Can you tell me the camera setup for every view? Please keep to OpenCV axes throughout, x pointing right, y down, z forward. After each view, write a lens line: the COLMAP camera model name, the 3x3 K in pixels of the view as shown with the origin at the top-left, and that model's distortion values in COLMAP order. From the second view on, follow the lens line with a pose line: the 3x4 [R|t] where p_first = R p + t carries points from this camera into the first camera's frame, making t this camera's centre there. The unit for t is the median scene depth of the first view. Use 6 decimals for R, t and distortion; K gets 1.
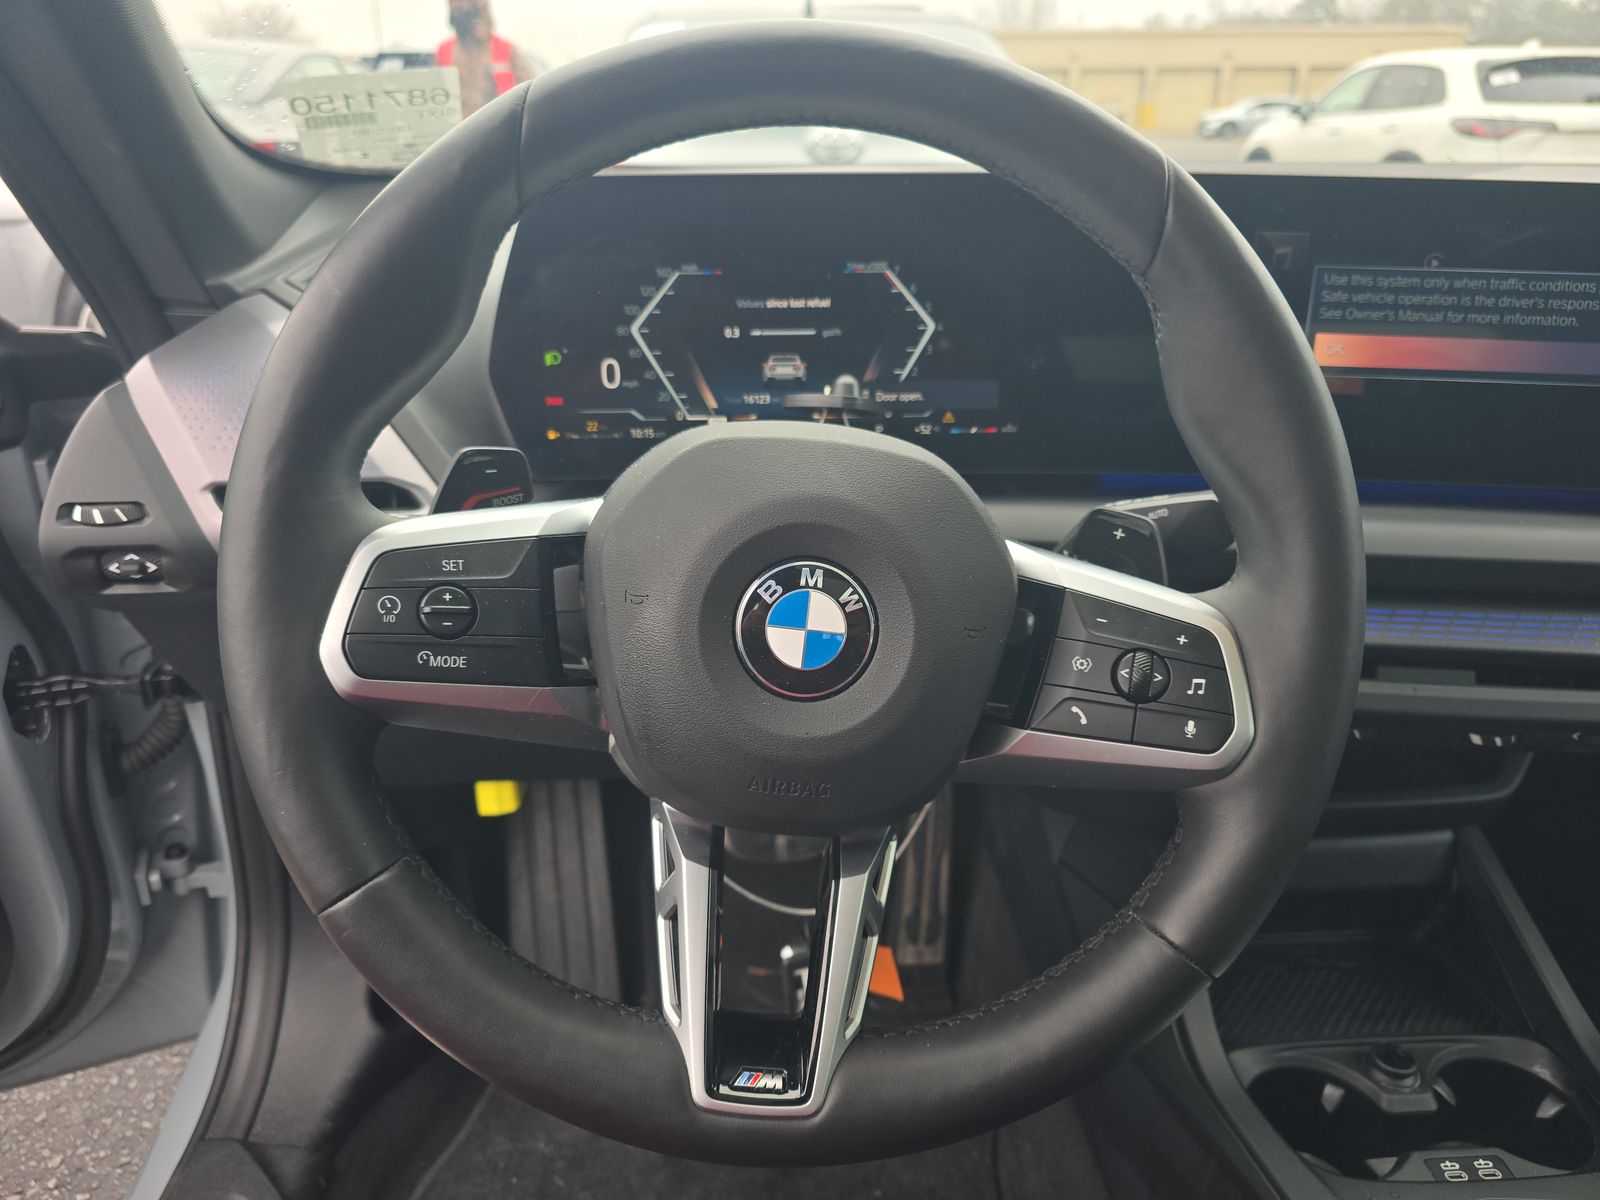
lens RADIAL K [[1075.8, 0, 800.0], [0, 1075.8, 600.0], [0, 0, 1]] dist [0.007920, -0.036449]
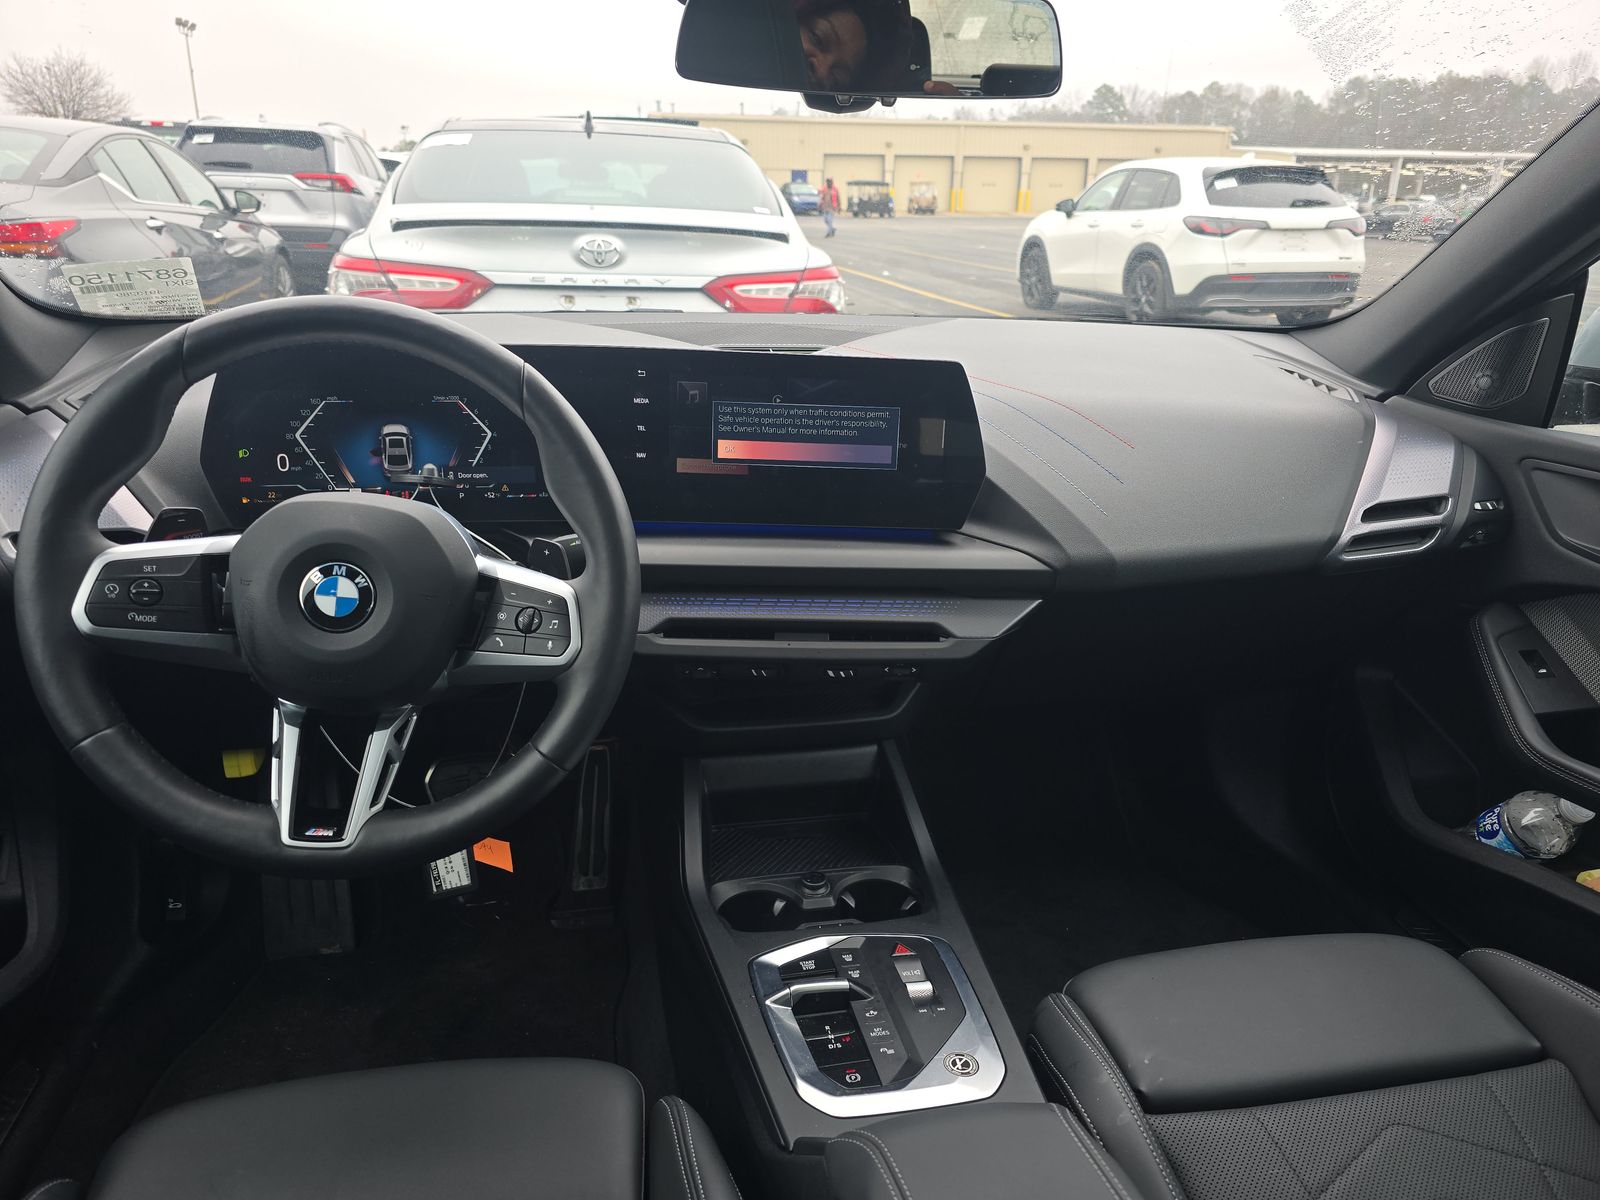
lens RADIAL K [[1037.6, 0, 799.7], [0, 1037.6, 587.4], [0, 0, 1]] dist [0.026670, -0.026624]
pose [[0.987748, -0.019101, 0.154883, 0.358130], [0.028480, 0.997877, -0.058565, 0.095612], [-0.153435, 0.062258, 0.986195, -0.681106]]
